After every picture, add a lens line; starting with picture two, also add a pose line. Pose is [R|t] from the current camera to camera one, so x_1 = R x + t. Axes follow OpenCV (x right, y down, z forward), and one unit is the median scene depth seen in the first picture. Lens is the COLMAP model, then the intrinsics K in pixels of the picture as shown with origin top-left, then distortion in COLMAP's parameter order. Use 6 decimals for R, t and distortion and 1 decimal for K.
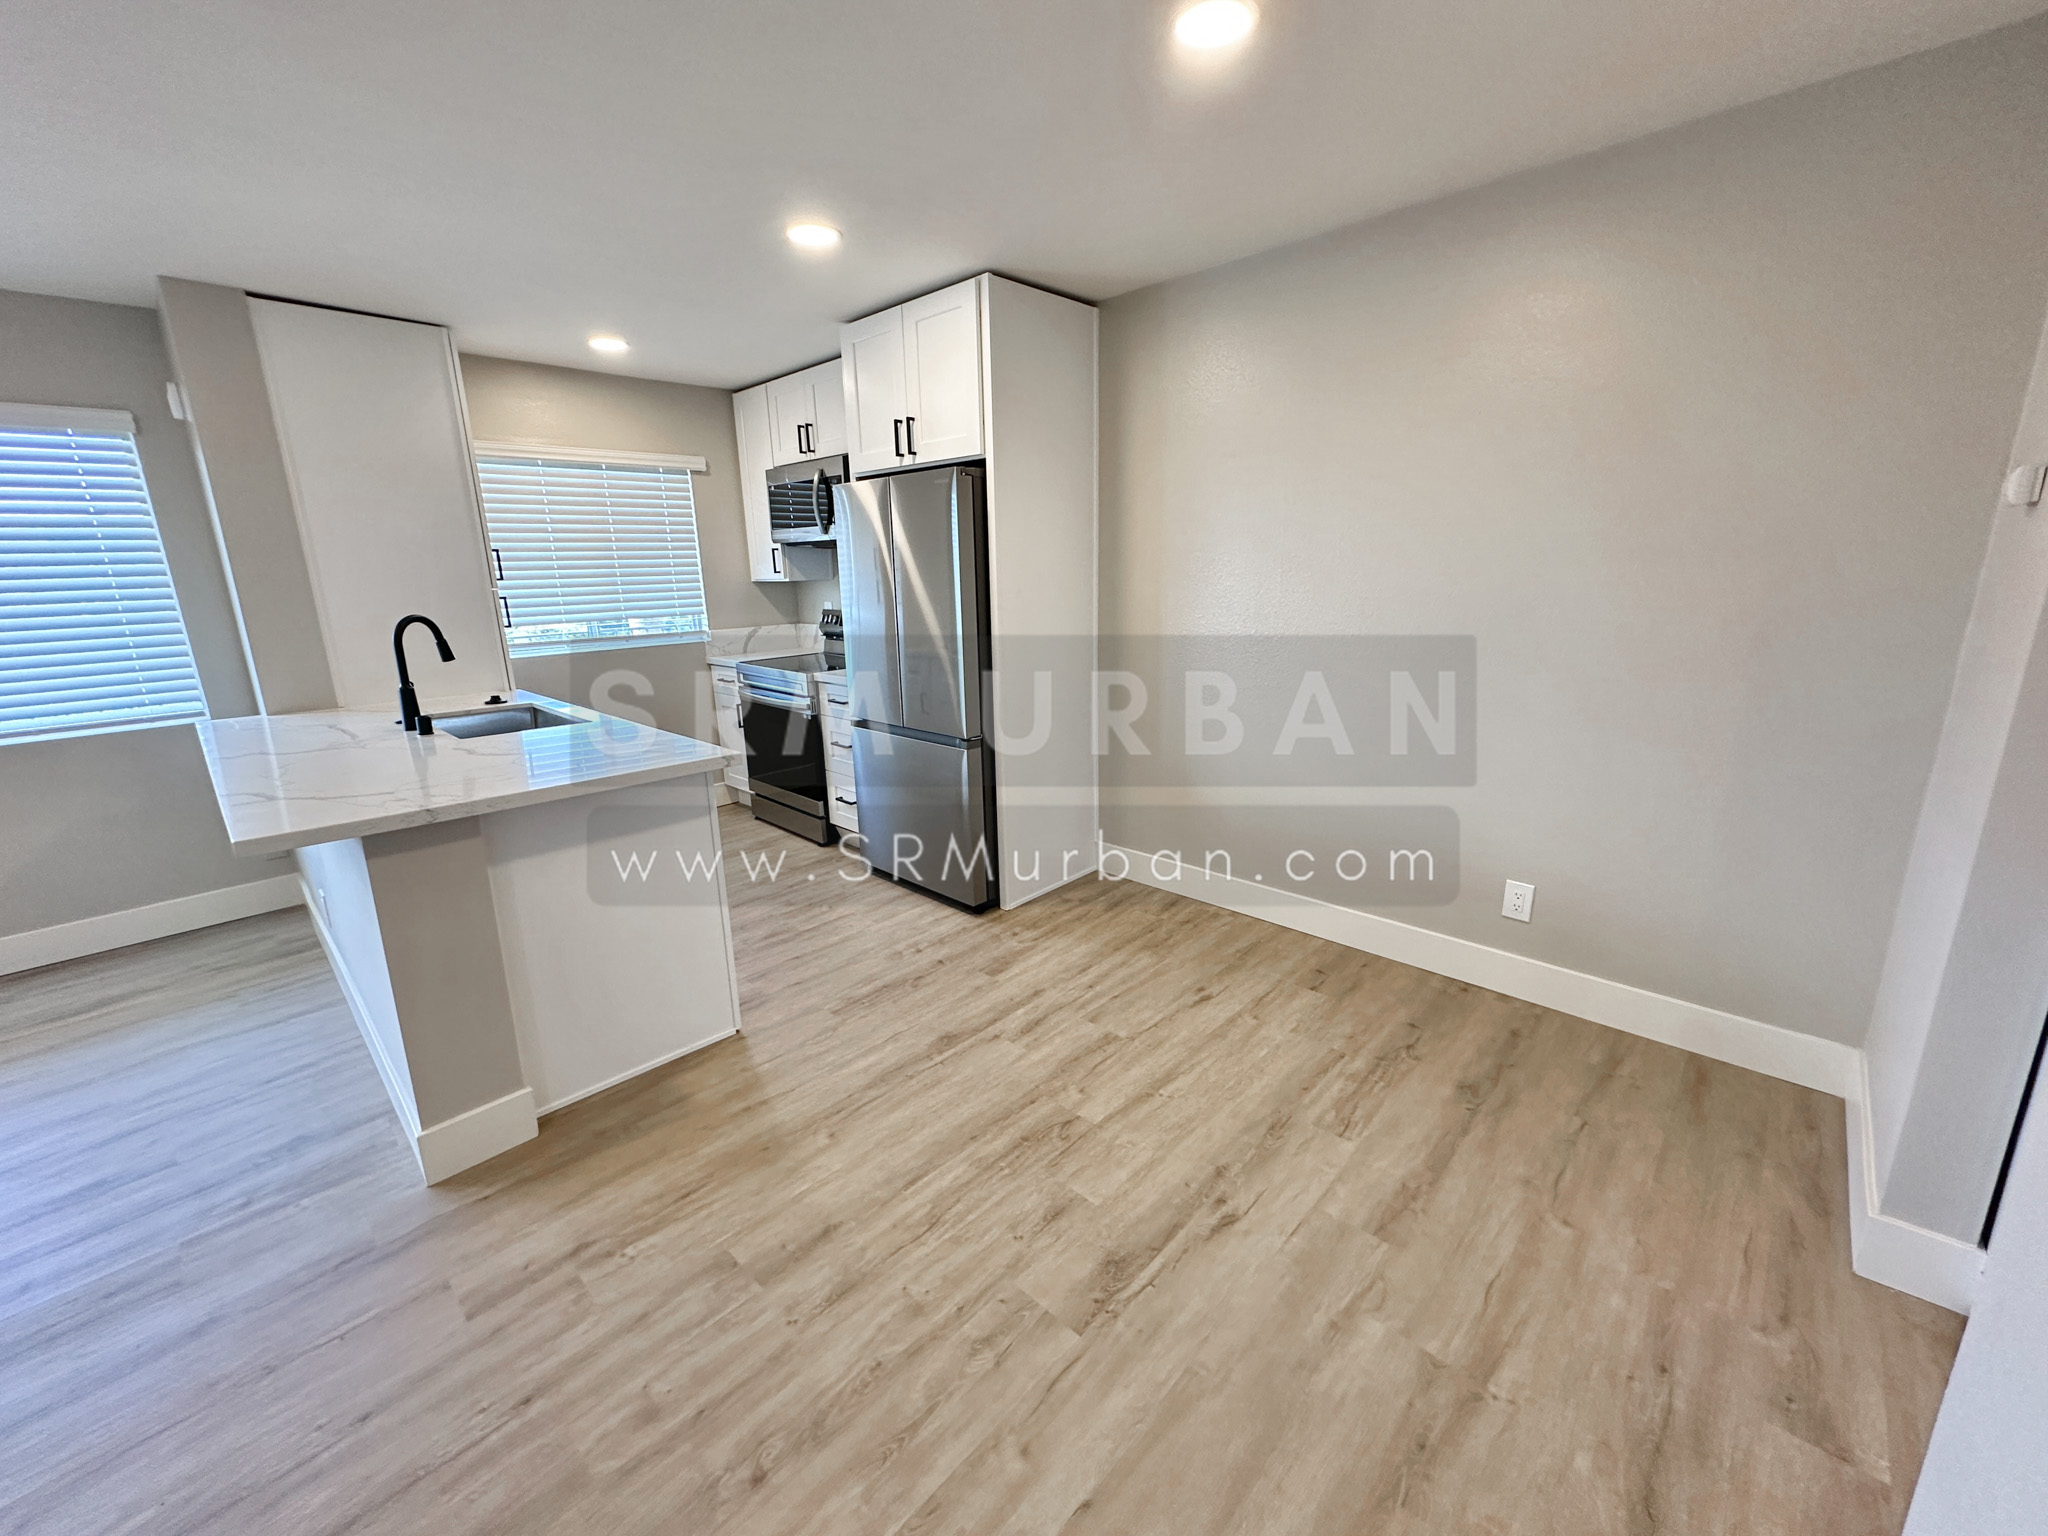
lens RADIAL K [[816.7, 0, 1023.2], [0, 816.7, 763.8], [0, 0, 1]] dist [-0.001961, 0.000423]
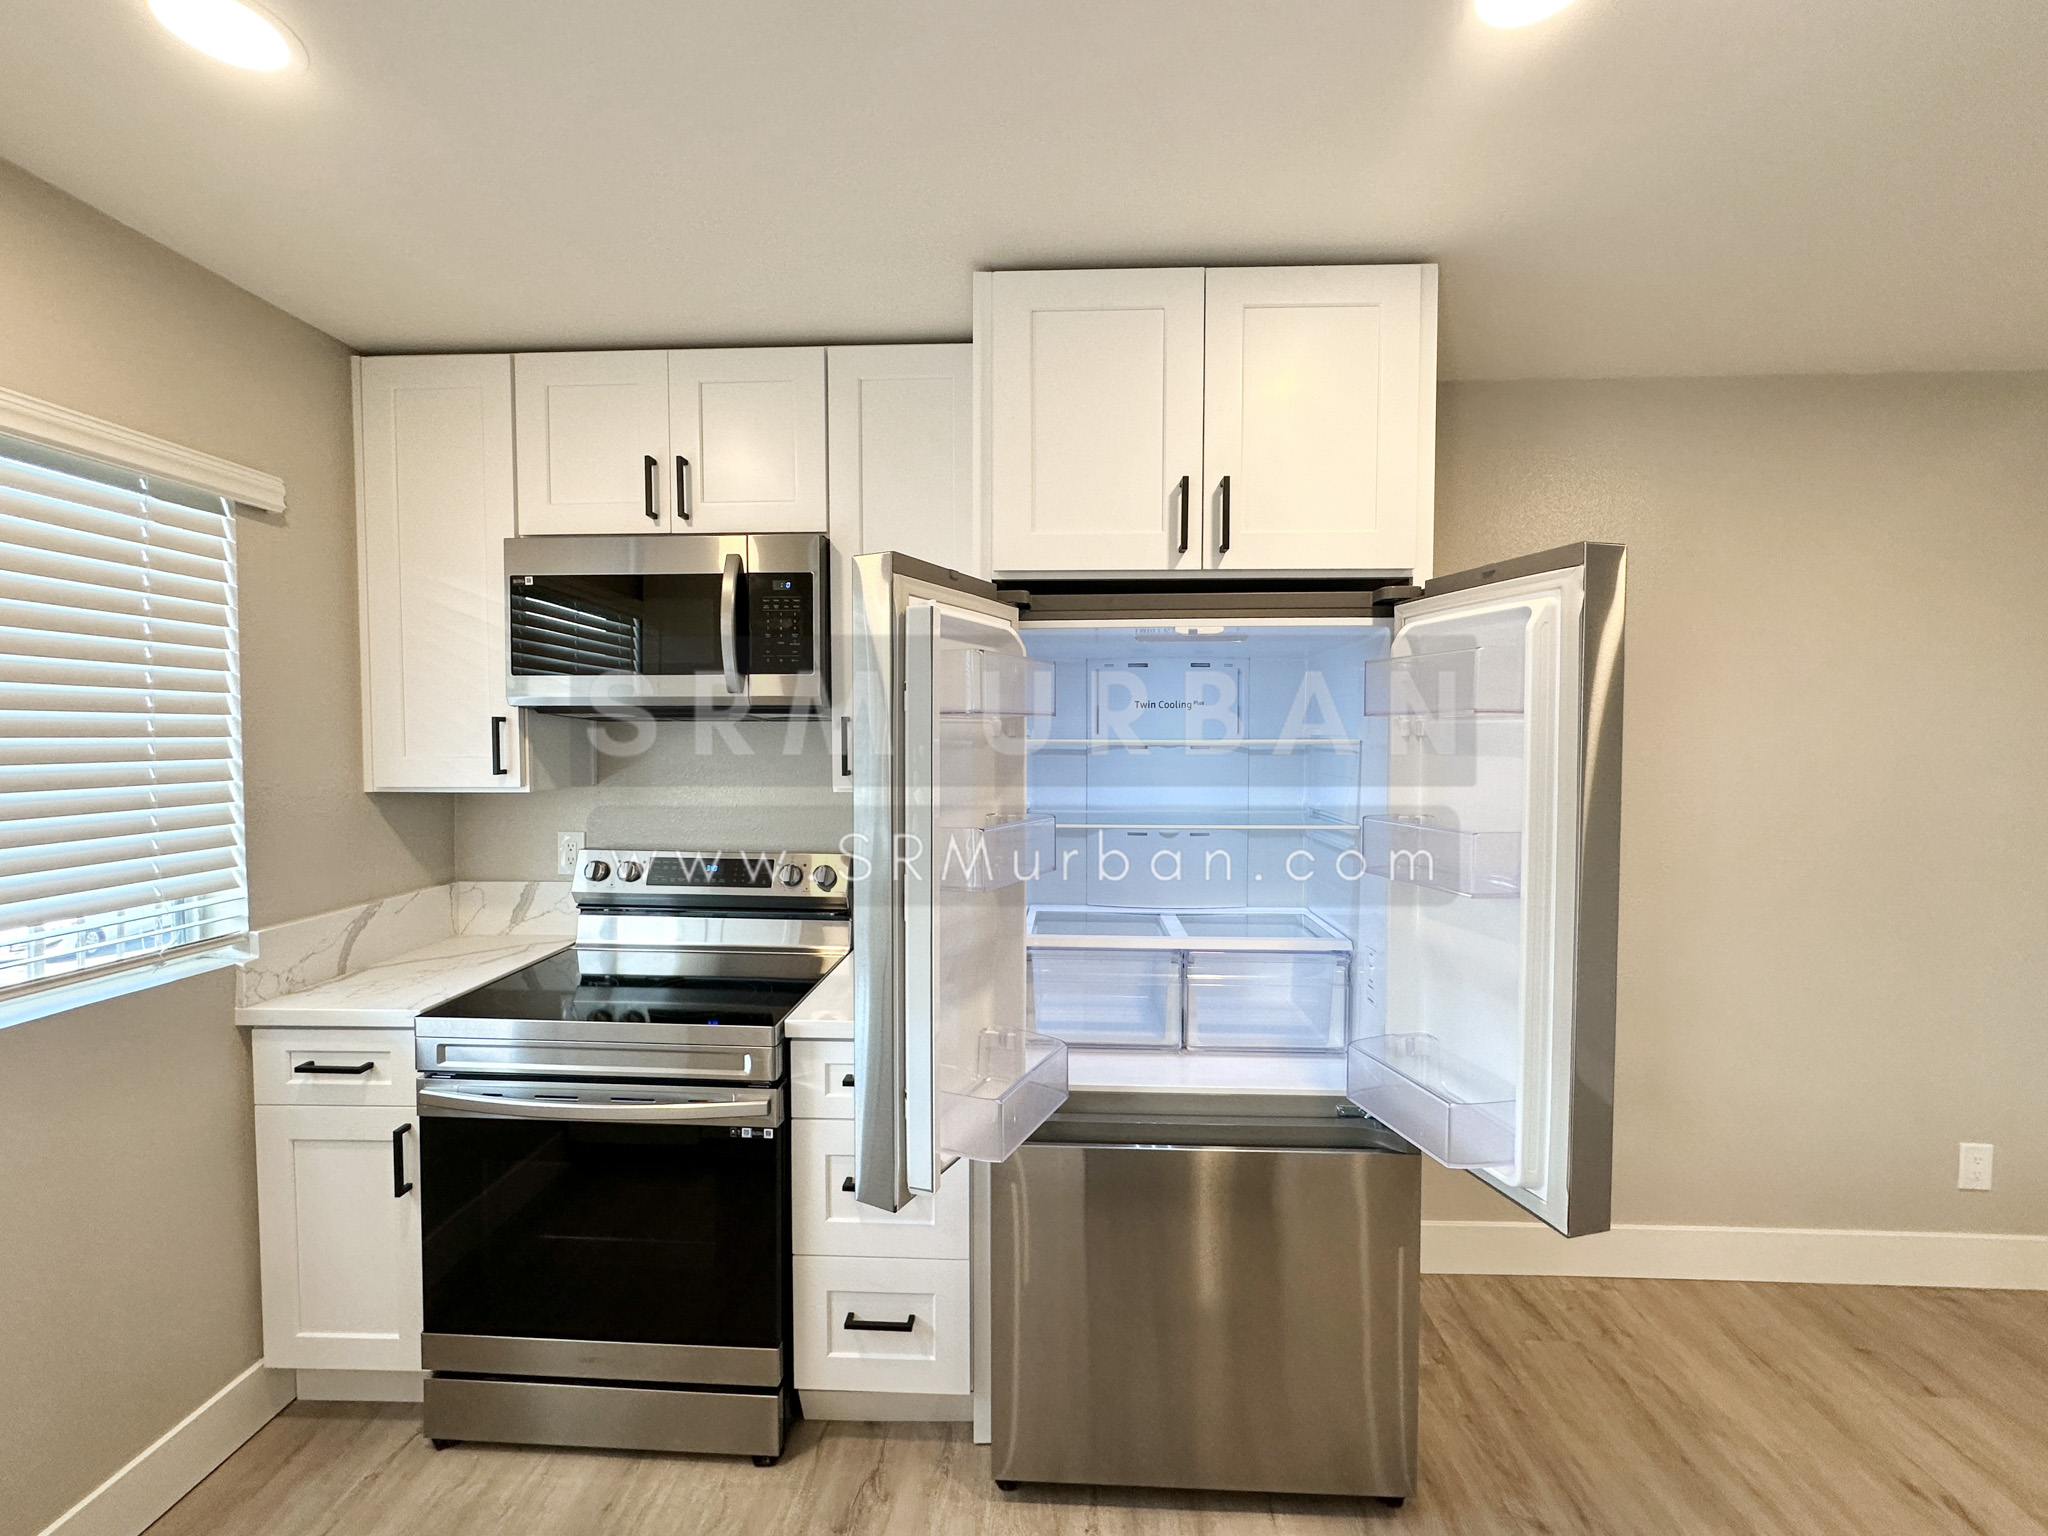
lens RADIAL K [[836.9, 0, 1021.1], [0, 836.9, 763.2], [0, 0, 1]] dist [-0.000230, -0.000002]
pose [[0.747133, 0.000941, 0.664674, -0.589486], [0.141981, 0.976692, -0.160978, -0.201394], [-0.649333, 0.214643, 0.729585, 0.780450]]
